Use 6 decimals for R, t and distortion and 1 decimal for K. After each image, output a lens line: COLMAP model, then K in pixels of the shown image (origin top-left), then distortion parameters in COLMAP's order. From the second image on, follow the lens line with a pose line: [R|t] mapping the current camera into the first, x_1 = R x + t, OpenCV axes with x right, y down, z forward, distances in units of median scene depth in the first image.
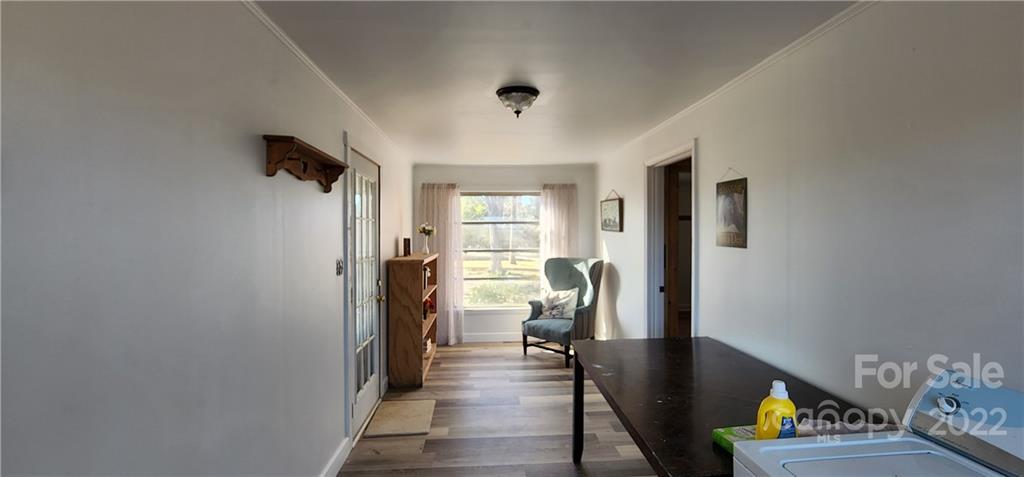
lens RADIAL K [[420.2, 0, 515.0], [0, 420.2, 234.7], [0, 0, 1]] dist [-0.008486, 0.000407]
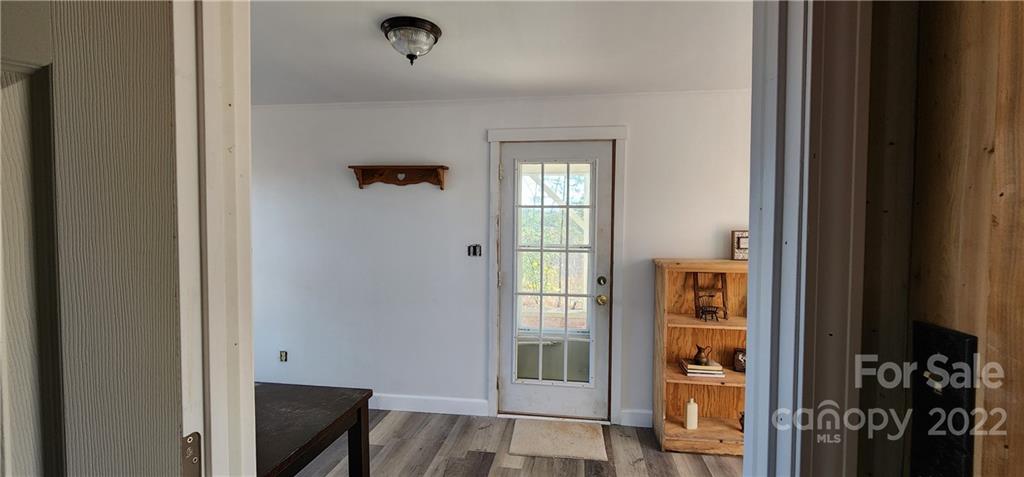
lens RADIAL K [[420.2, 0, 515.0], [0, 420.2, 234.7], [0, 0, 1]] dist [-0.008486, 0.000407]
pose [[-0.209396, 0.033086, -0.977271, 0.342692], [-0.010338, 0.999297, 0.036047, -0.004541], [0.977776, 0.017651, -0.208906, 0.657431]]
